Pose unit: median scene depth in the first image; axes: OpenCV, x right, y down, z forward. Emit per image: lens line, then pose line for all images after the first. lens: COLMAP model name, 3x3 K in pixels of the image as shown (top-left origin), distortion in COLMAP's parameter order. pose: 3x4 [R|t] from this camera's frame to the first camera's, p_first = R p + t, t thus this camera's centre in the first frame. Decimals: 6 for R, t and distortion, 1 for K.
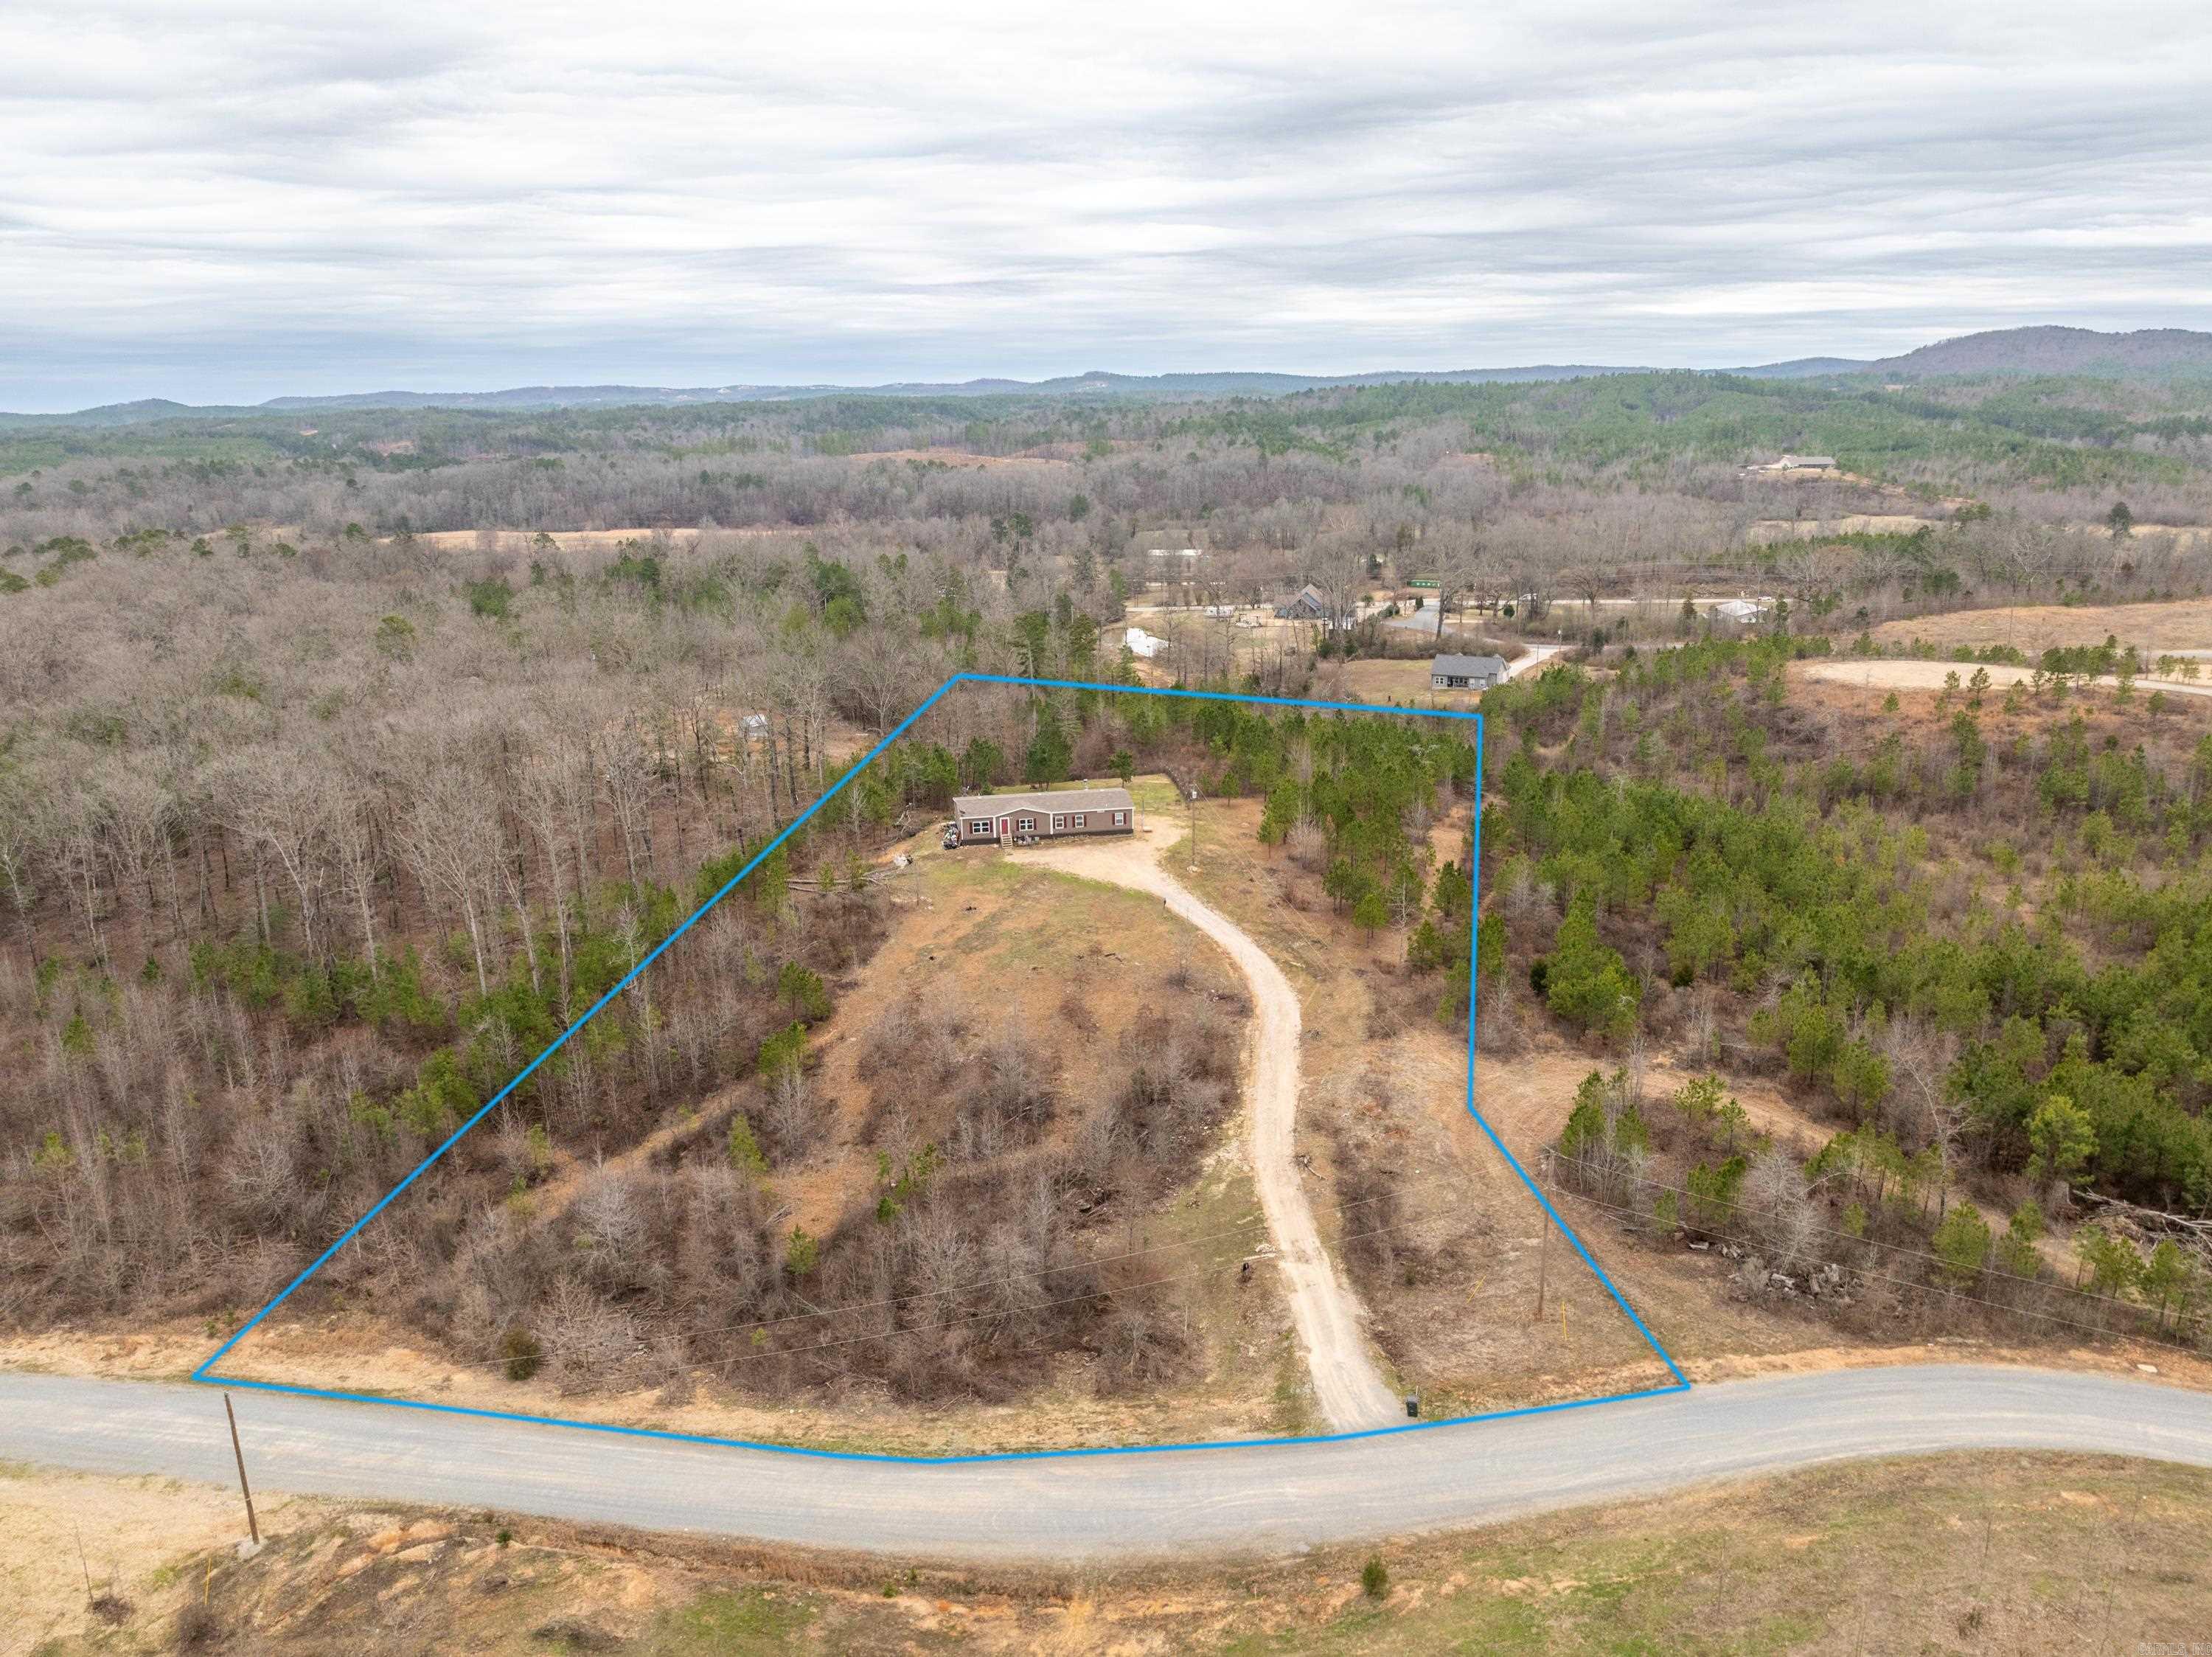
lens RADIAL K [[1546.4, 0, 1095.3], [0, 1546.4, 829.8], [0, 0, 1]] dist [-0.034882, 0.020466]
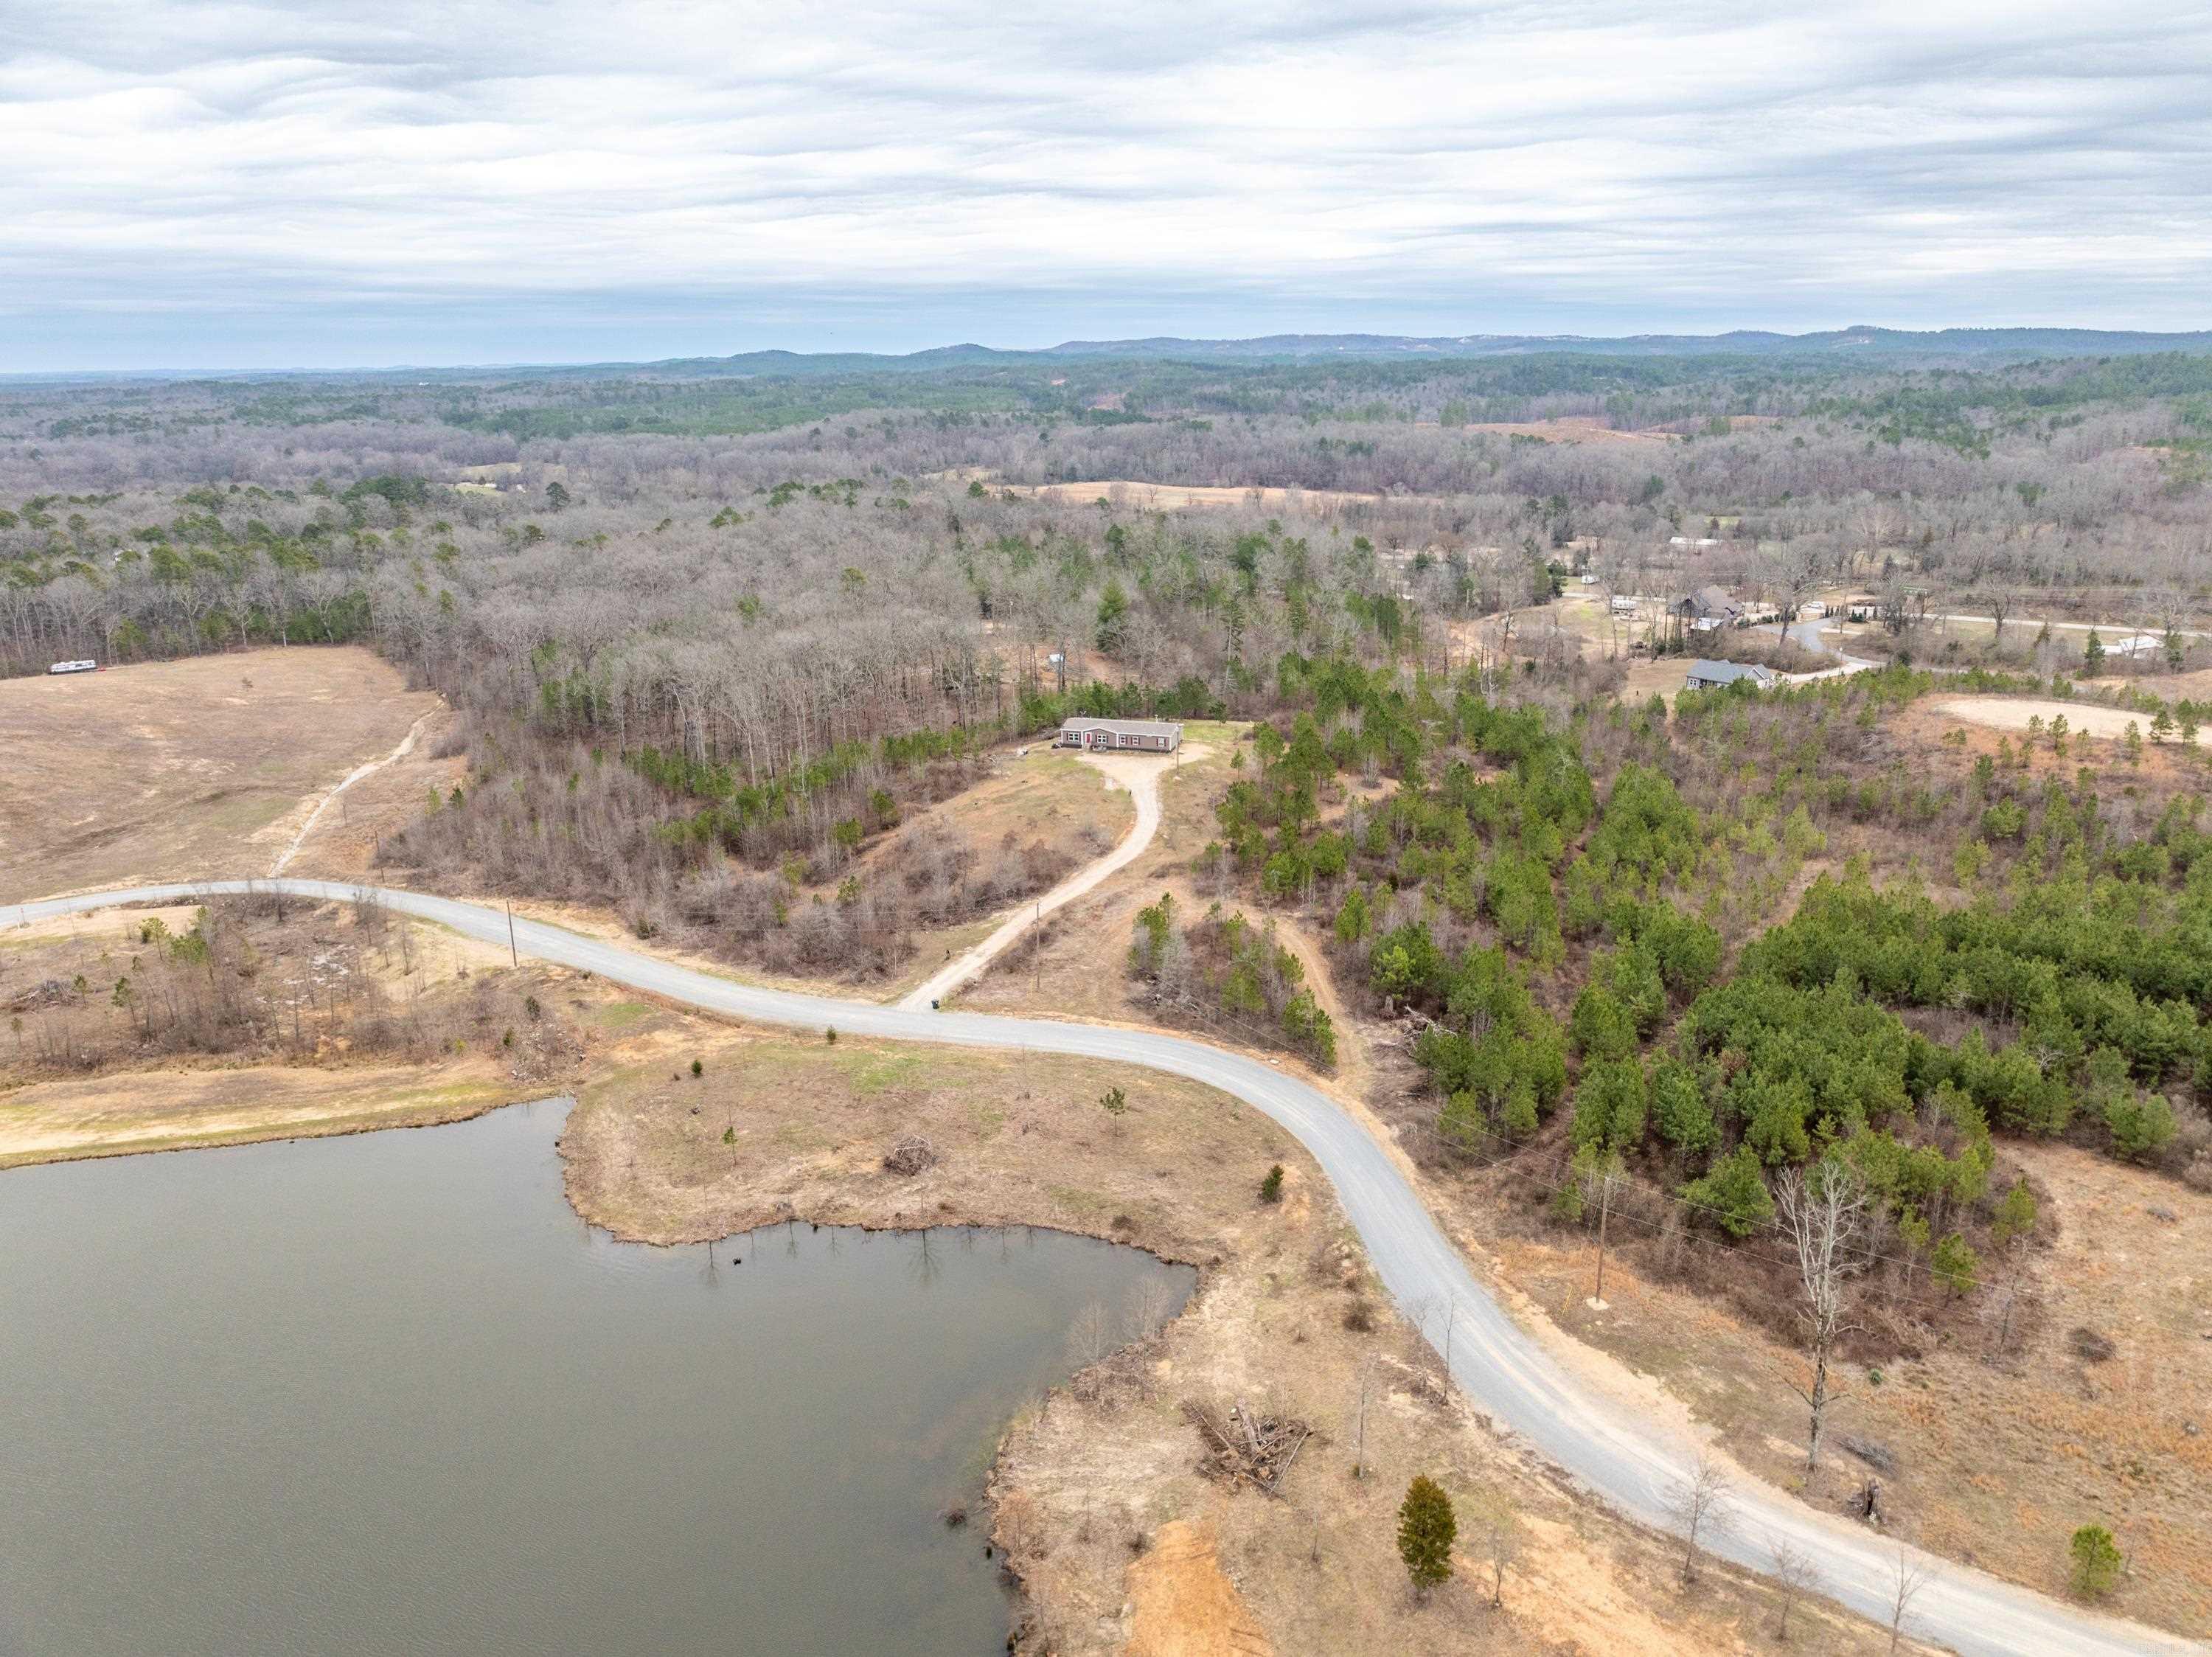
lens RADIAL K [[1546.4, 0, 1095.3], [0, 1546.4, 829.8], [0, 0, 1]] dist [-0.034882, 0.020466]
pose [[0.892879, 0.139648, -0.428096, 0.621743], [-0.125334, 0.990200, 0.061600, -0.007499], [0.432503, -0.001346, 0.901631, -0.390107]]
